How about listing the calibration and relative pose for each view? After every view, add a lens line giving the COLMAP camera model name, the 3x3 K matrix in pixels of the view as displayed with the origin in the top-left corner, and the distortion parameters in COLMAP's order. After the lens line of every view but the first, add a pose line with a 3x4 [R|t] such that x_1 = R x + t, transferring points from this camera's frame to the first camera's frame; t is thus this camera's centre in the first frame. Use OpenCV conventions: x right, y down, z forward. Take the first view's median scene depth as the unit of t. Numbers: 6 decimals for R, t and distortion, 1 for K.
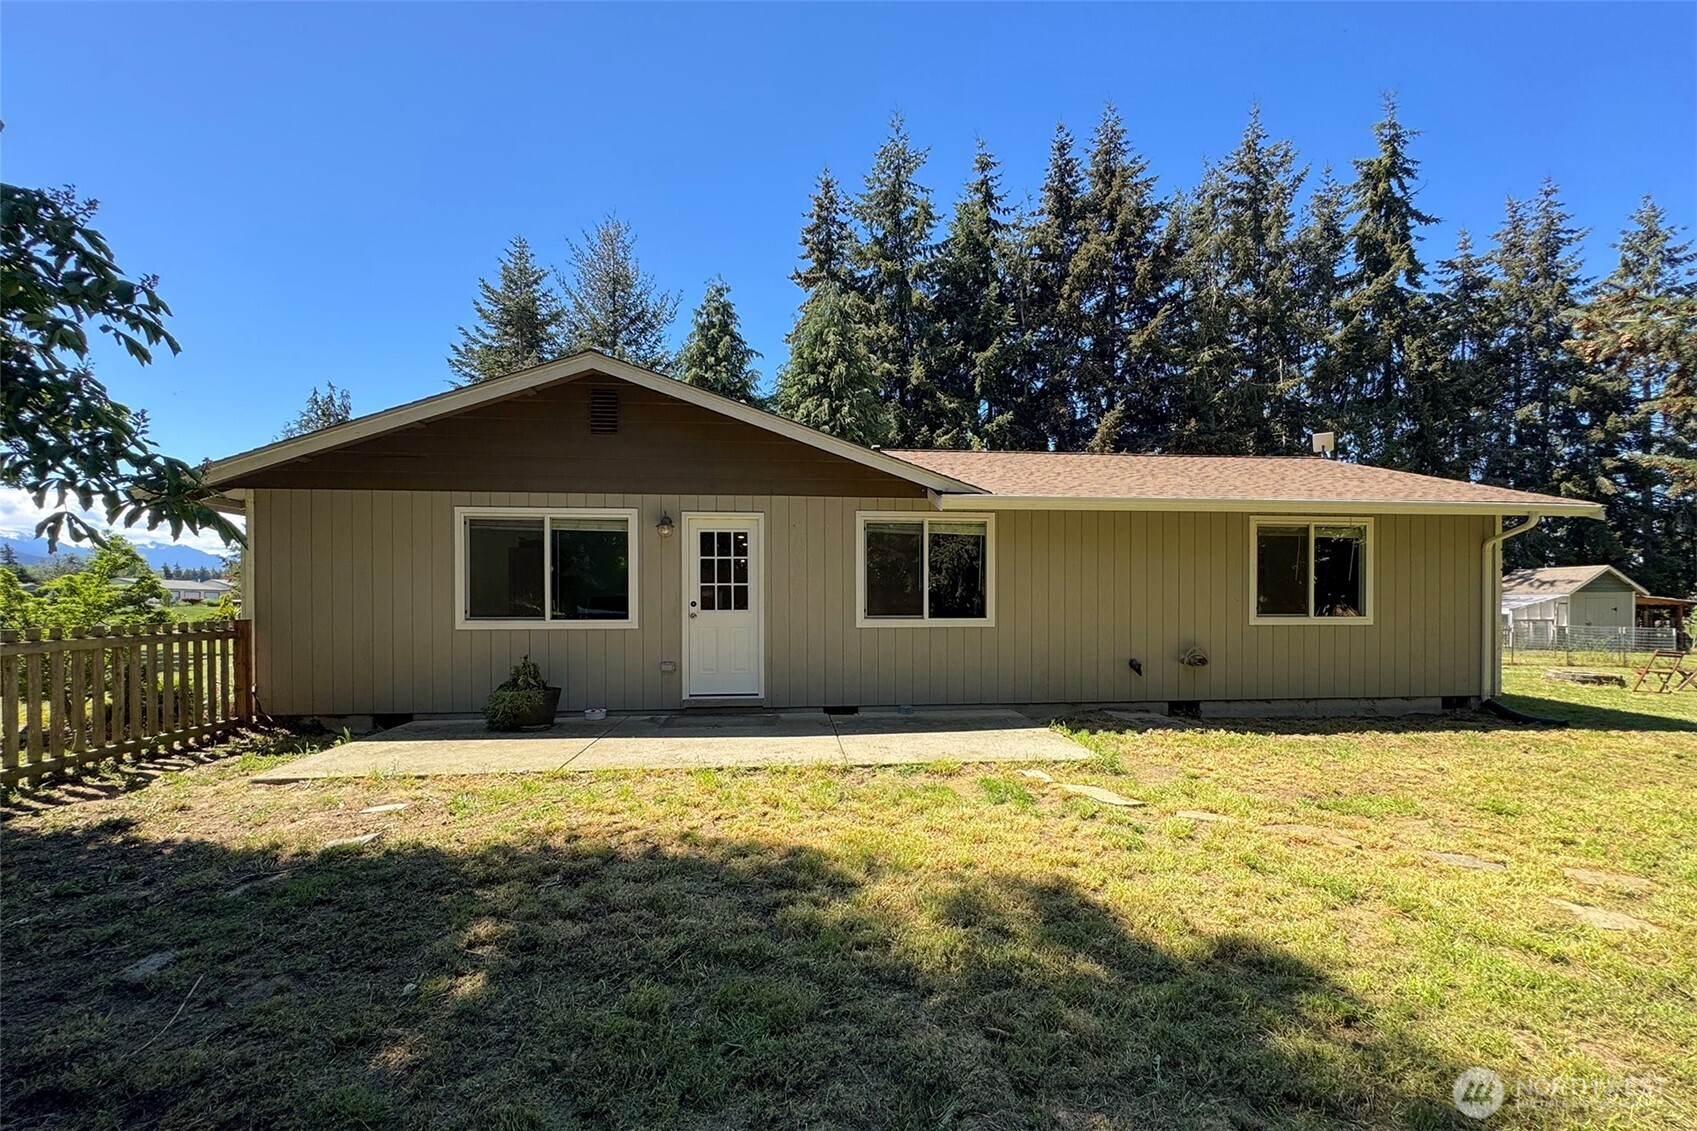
lens RADIAL K [[676.5, 0, 861.5], [0, 676.5, 614.6], [0, 0, 1]] dist [-0.004696, 0.000030]
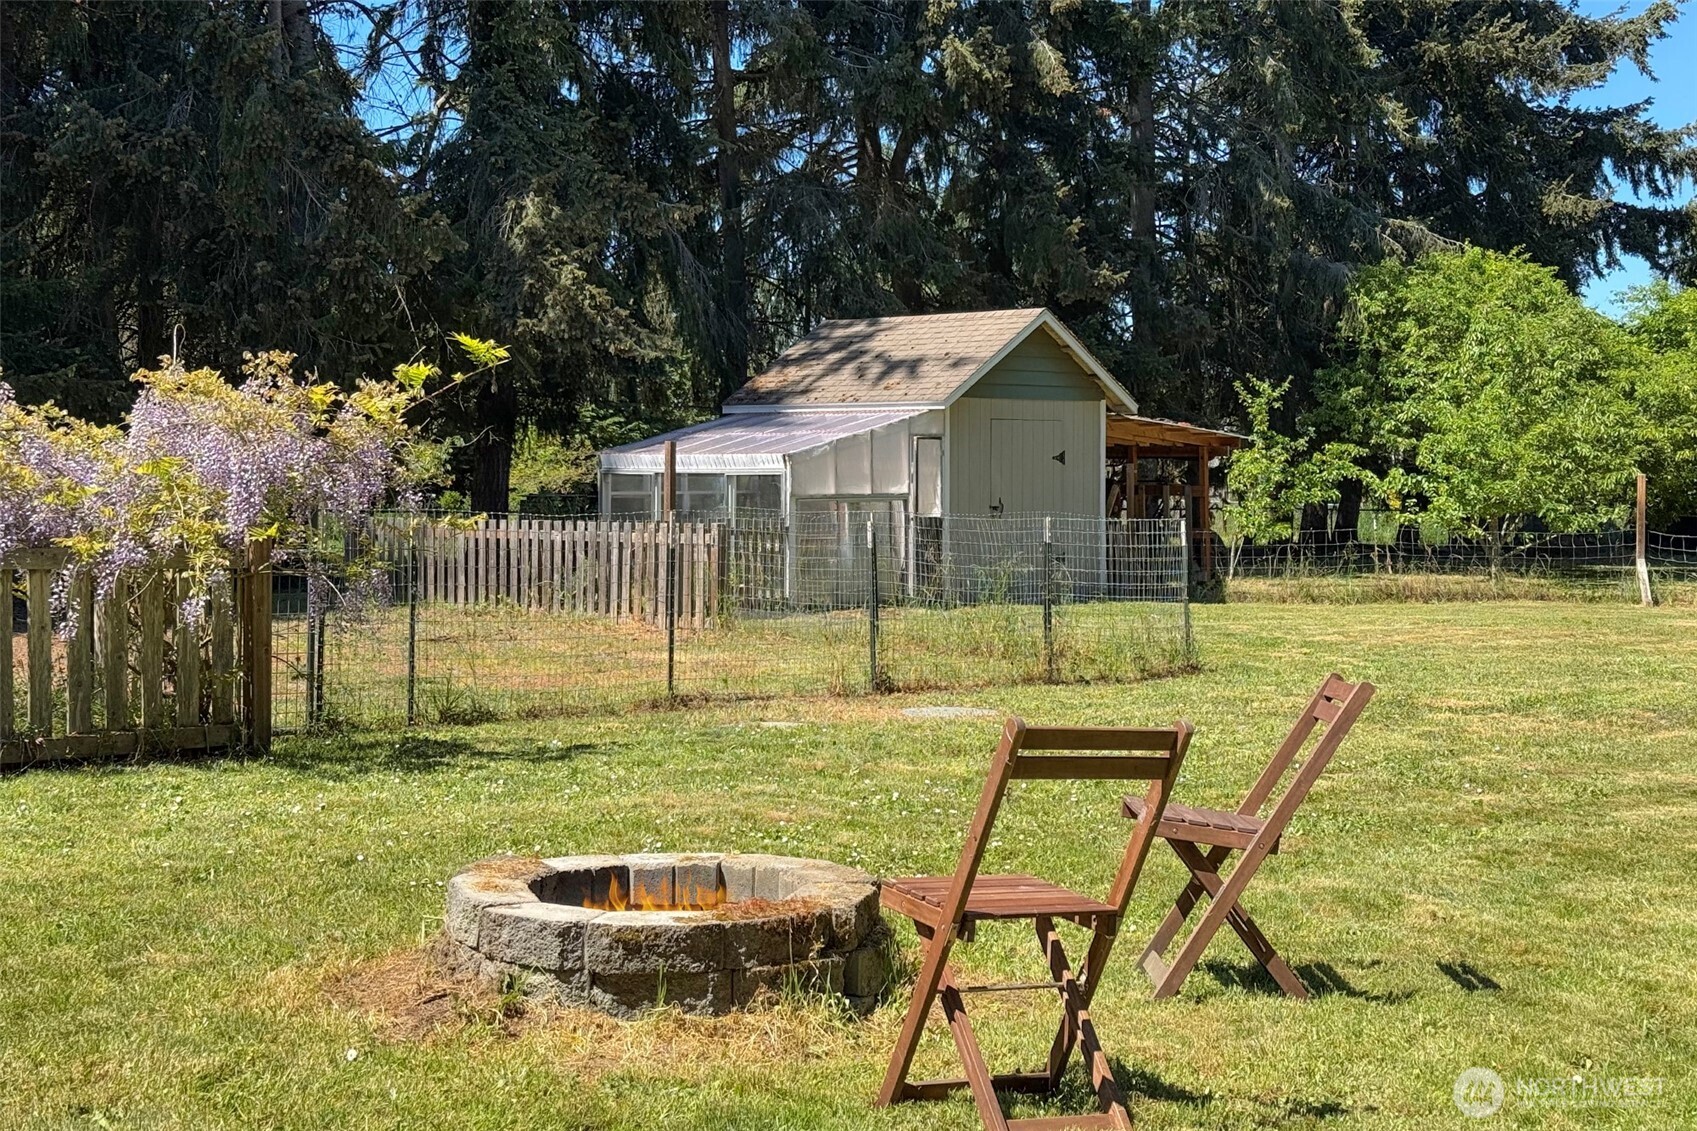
lens RADIAL K [[2402.0, 0, 848.3], [0, 2402.0, 560.0], [0, 0, 1]] dist [0.055946, 0.000000]
pose [[0.742315, -0.021465, 0.669707, 0.328275], [0.002863, 0.999579, 0.028865, 0.005665], [-0.670045, -0.019509, 0.742064, 0.265987]]
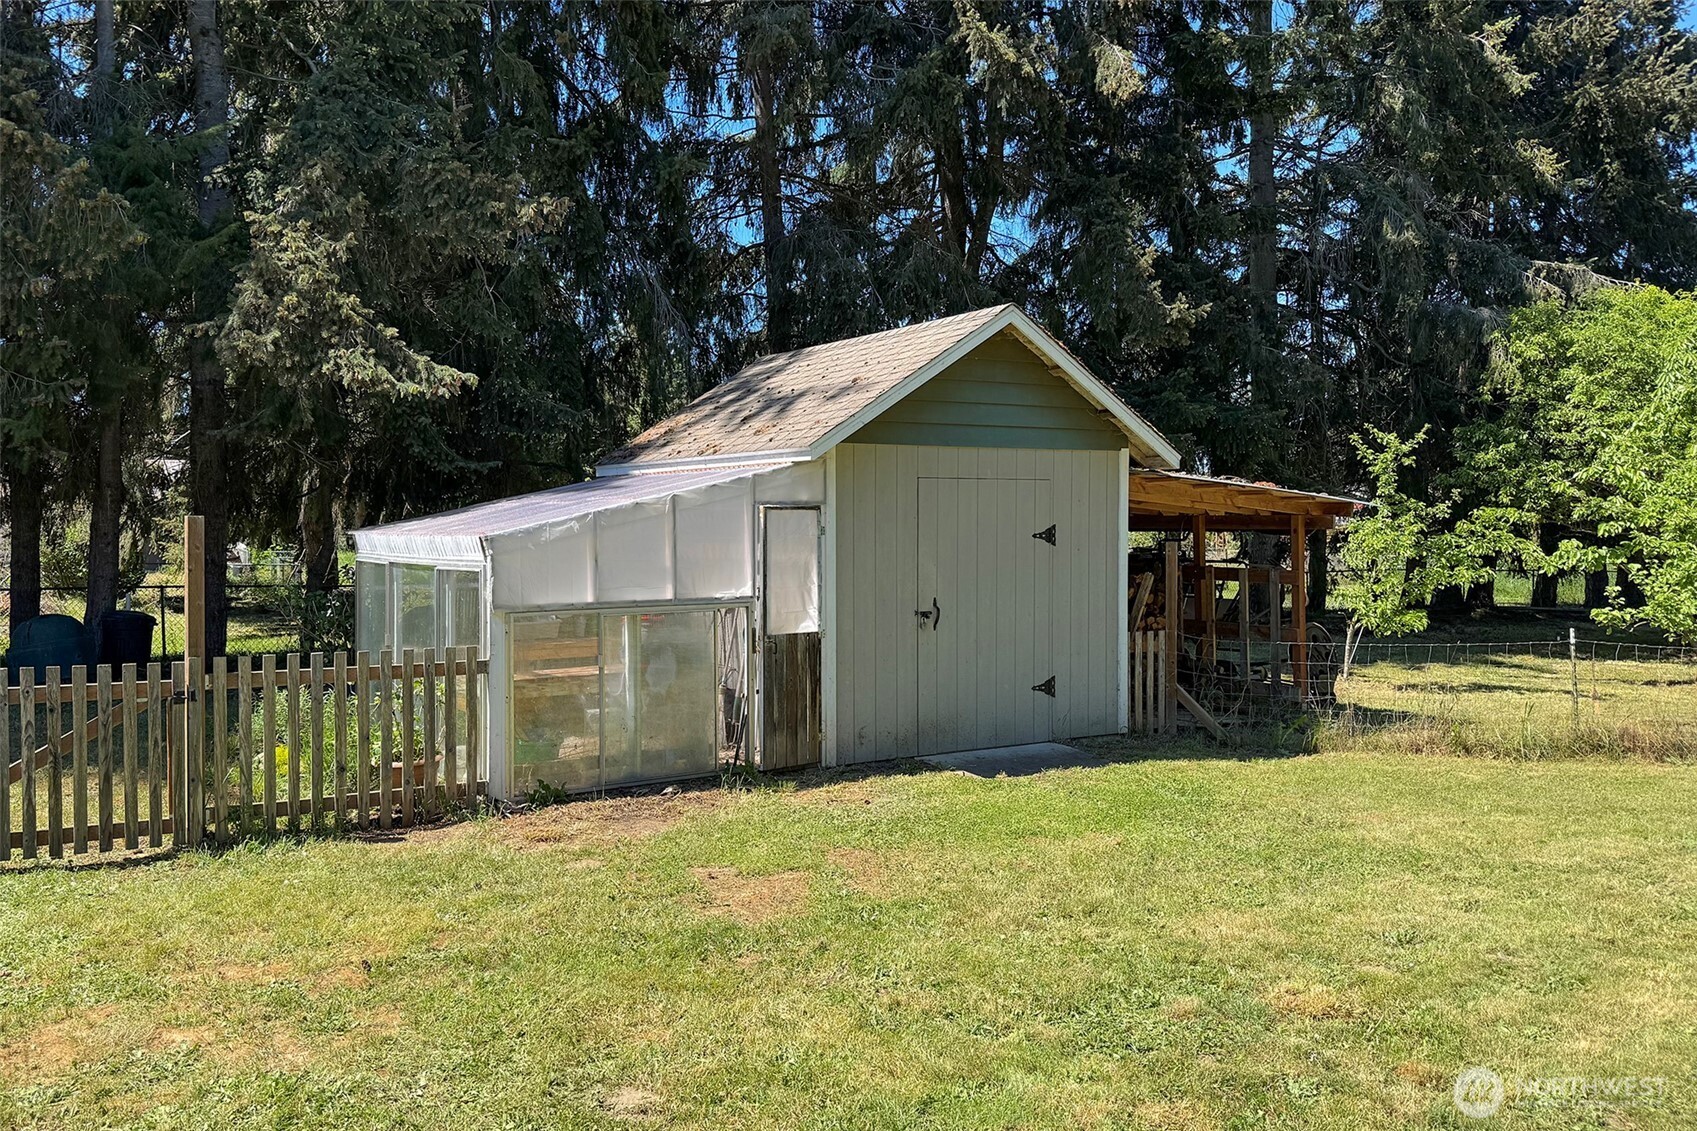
lens RADIAL K [[1282.6, 0, 779.5], [0, 1282.6, 545.6], [0, 0, 1]] dist [0.009980, -0.015933]
pose [[0.898434, -0.006093, 0.439066, 0.882566], [0.000693, 0.999922, 0.012457, -0.010560], [-0.439108, -0.010887, 0.898368, 0.695598]]
